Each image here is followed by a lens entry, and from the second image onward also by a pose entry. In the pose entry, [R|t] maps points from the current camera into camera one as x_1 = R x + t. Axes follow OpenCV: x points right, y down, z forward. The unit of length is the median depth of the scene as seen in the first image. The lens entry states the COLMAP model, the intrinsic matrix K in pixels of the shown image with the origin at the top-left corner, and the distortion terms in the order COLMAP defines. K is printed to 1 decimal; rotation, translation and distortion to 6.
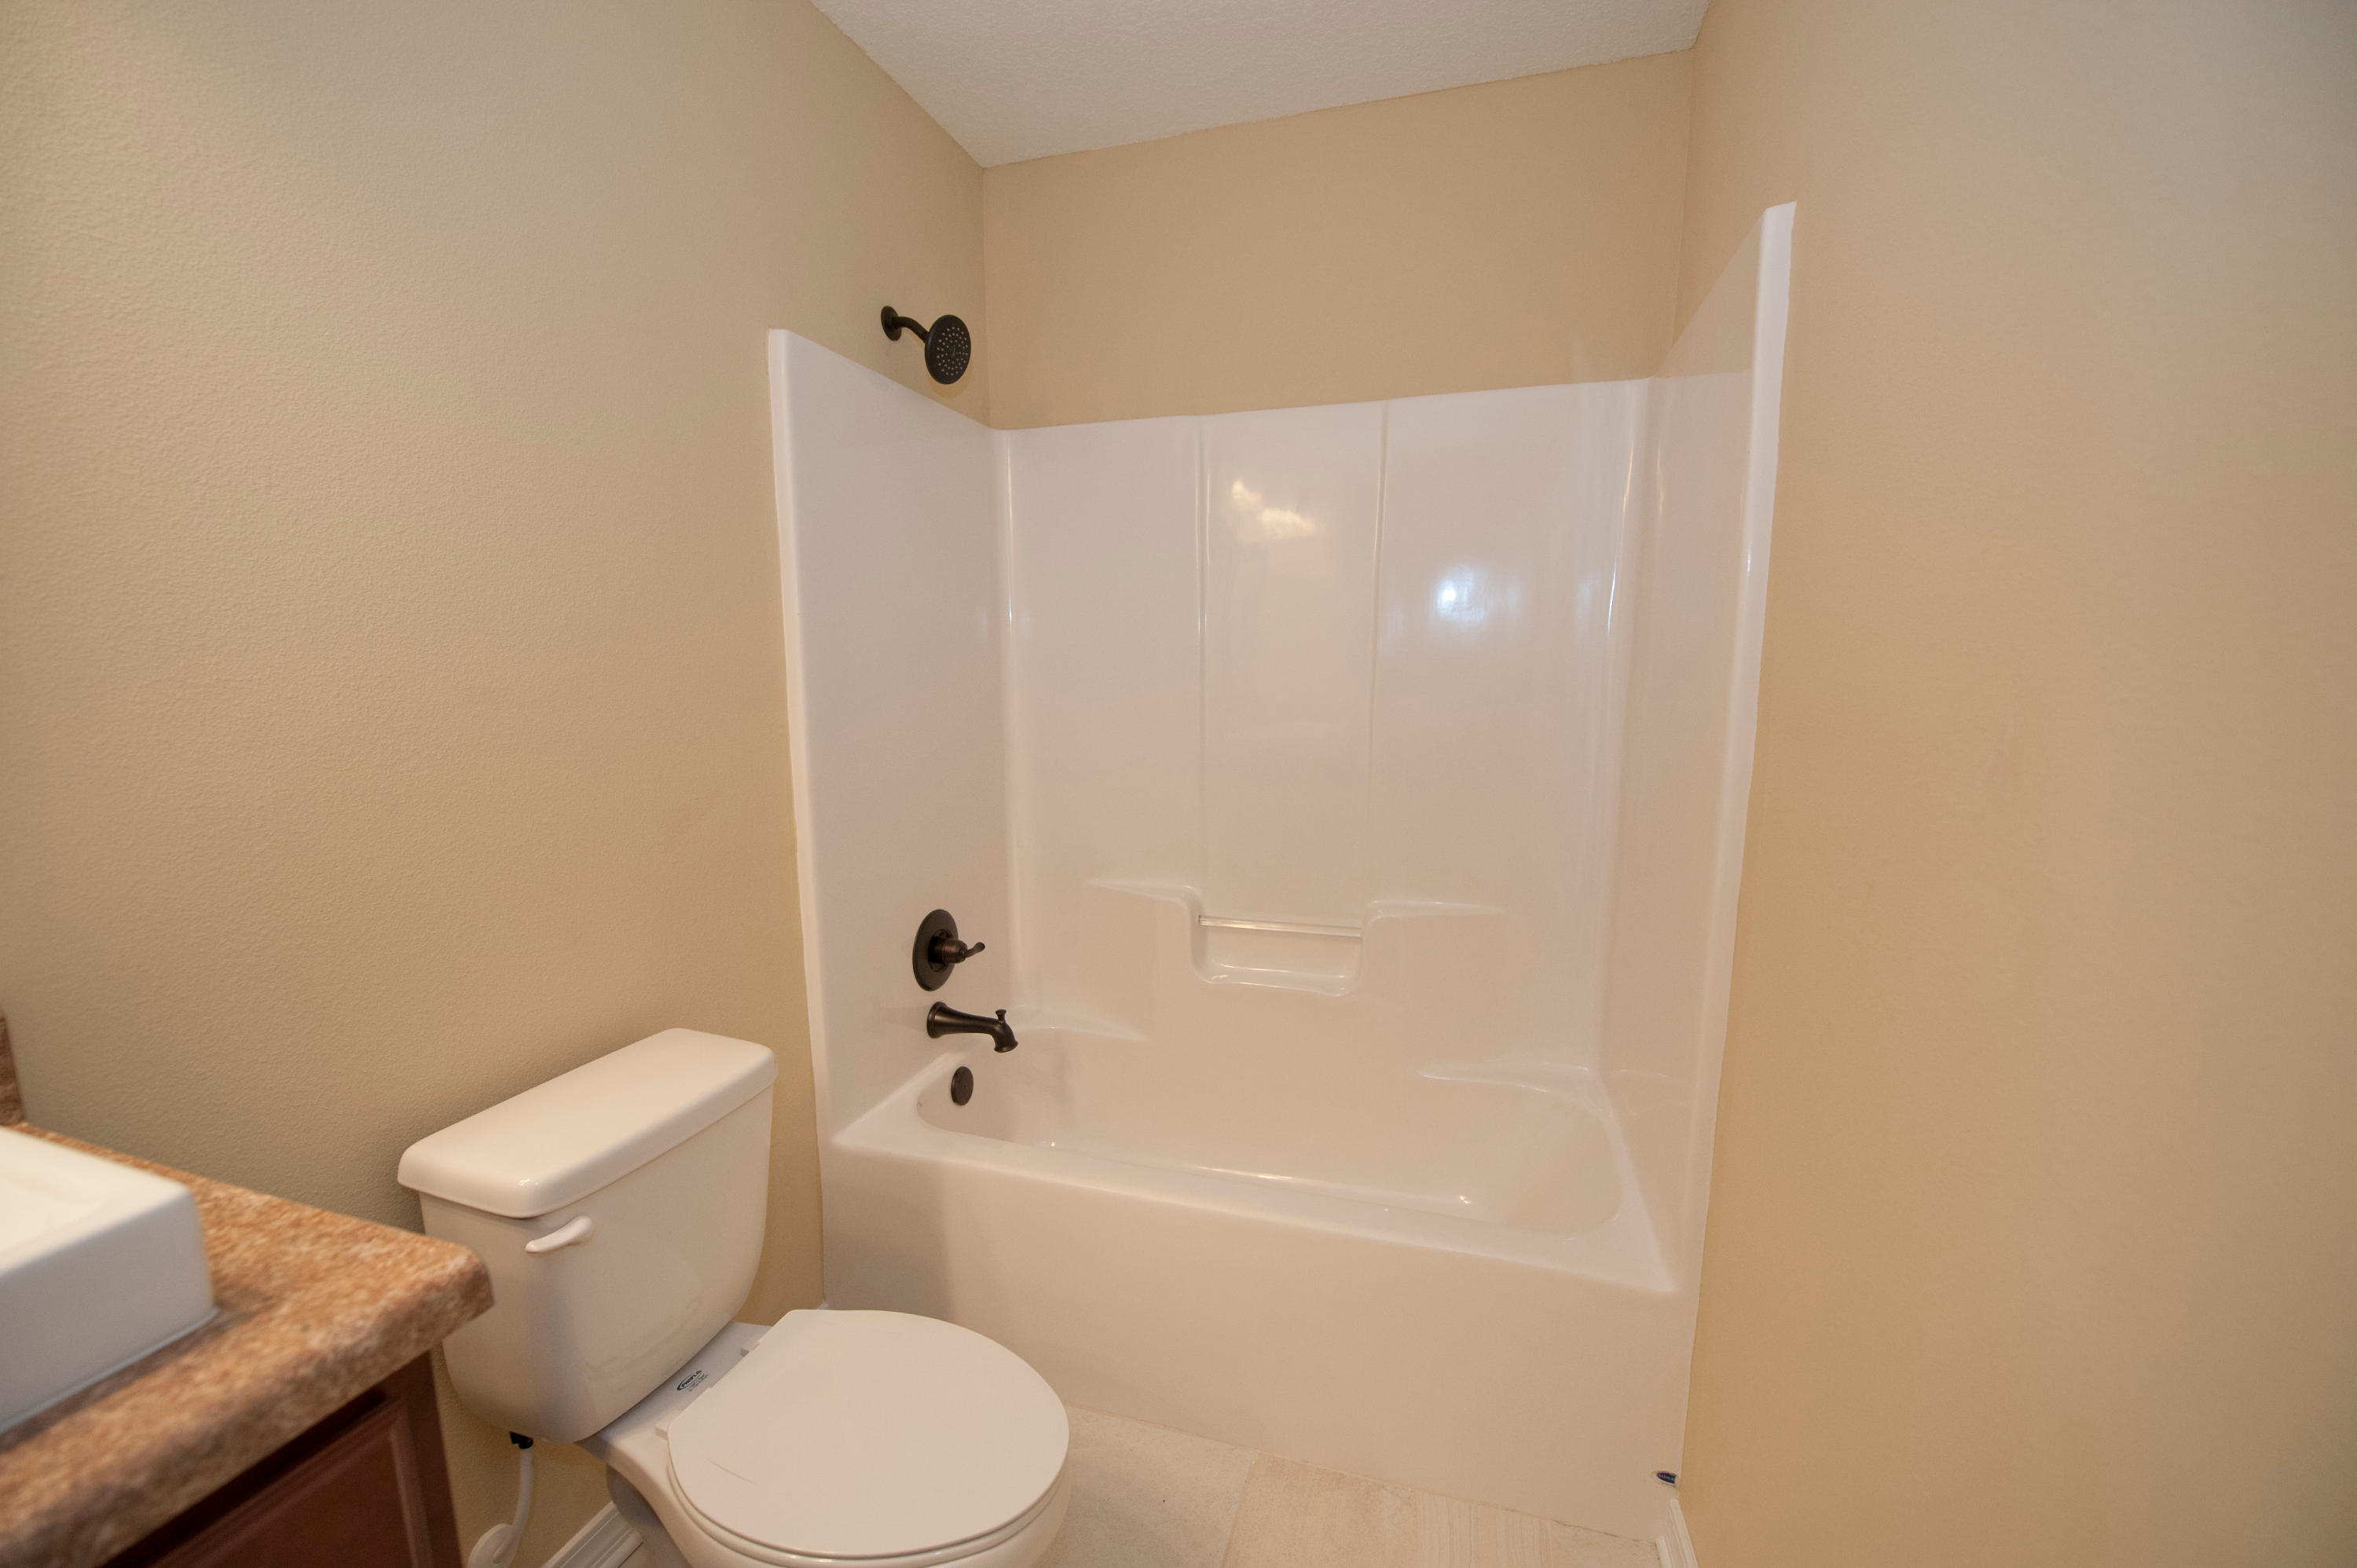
lens RADIAL K [[937.7, 0, 1187.7], [0, 937.7, 793.7], [0, 0, 1]] dist [-0.016415, -0.001290]
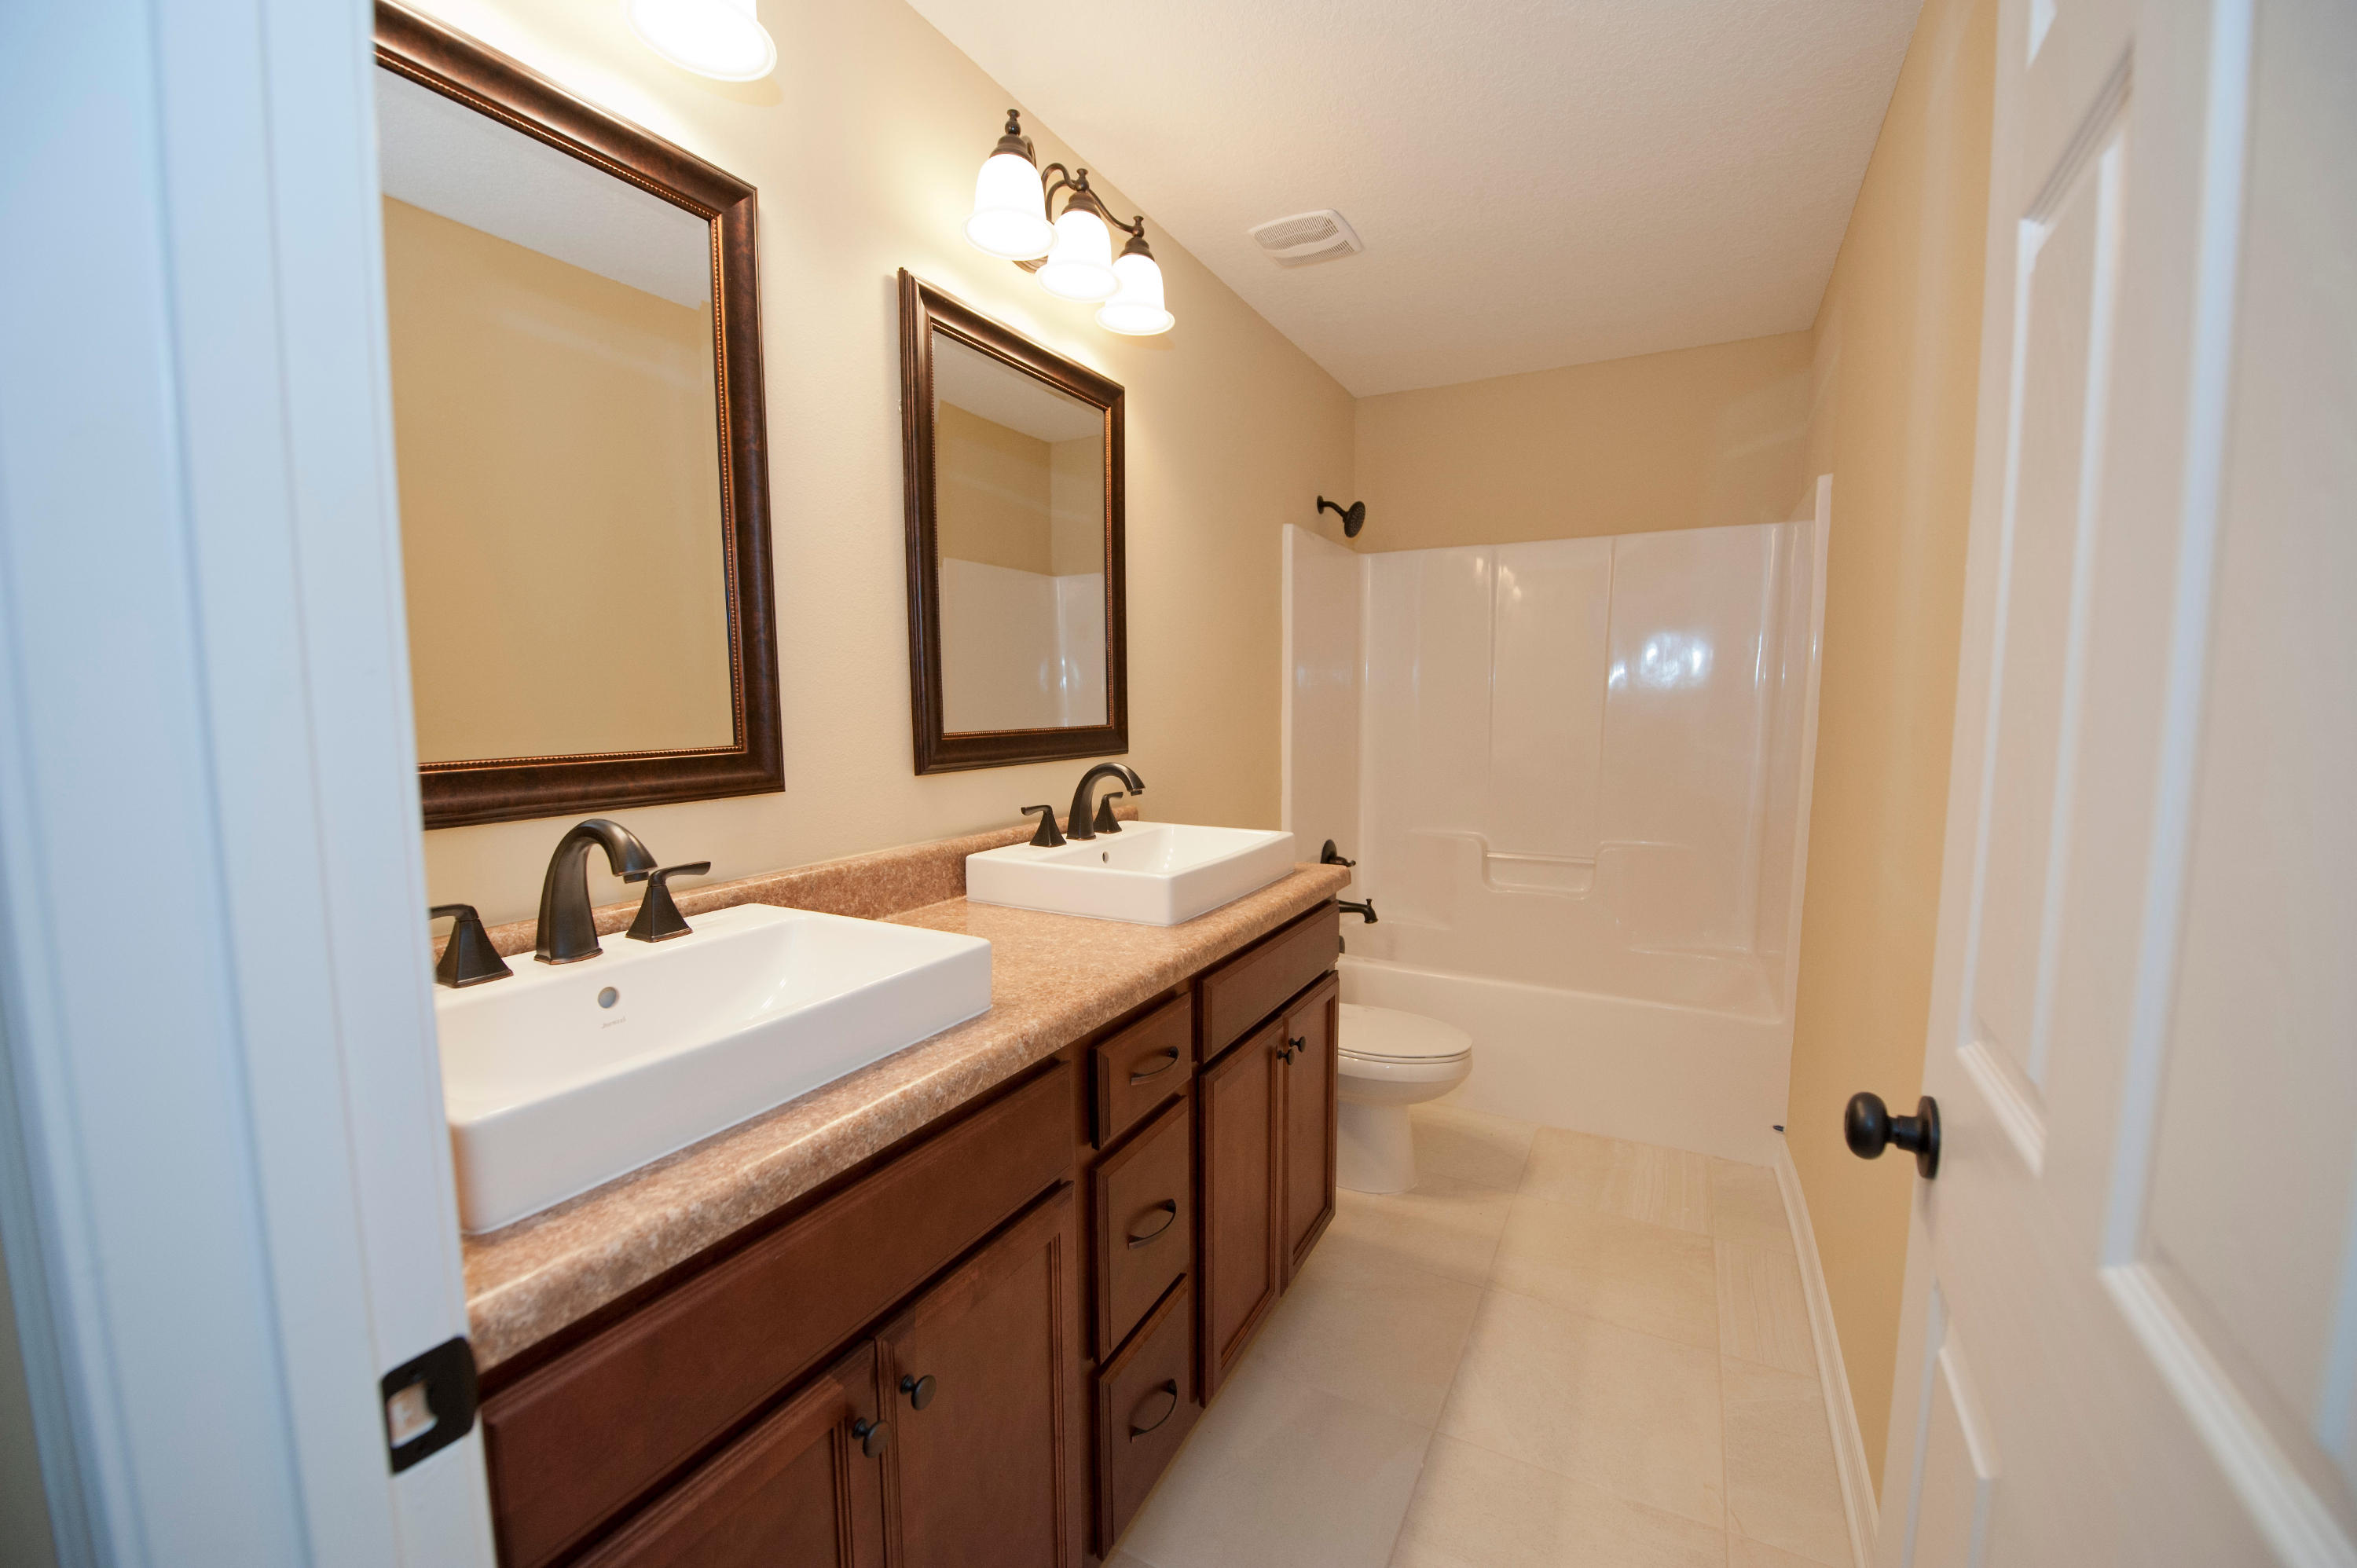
lens RADIAL K [[955.1, 0, 1176.3], [0, 955.1, 788.3], [0, 0, 1]] dist [0.001854, 0.000012]
pose [[0.980261, 0.021691, -0.196512, -0.216171], [-0.031673, 0.998355, -0.047797, 0.134850], [0.195152, 0.053078, 0.979336, -0.819131]]
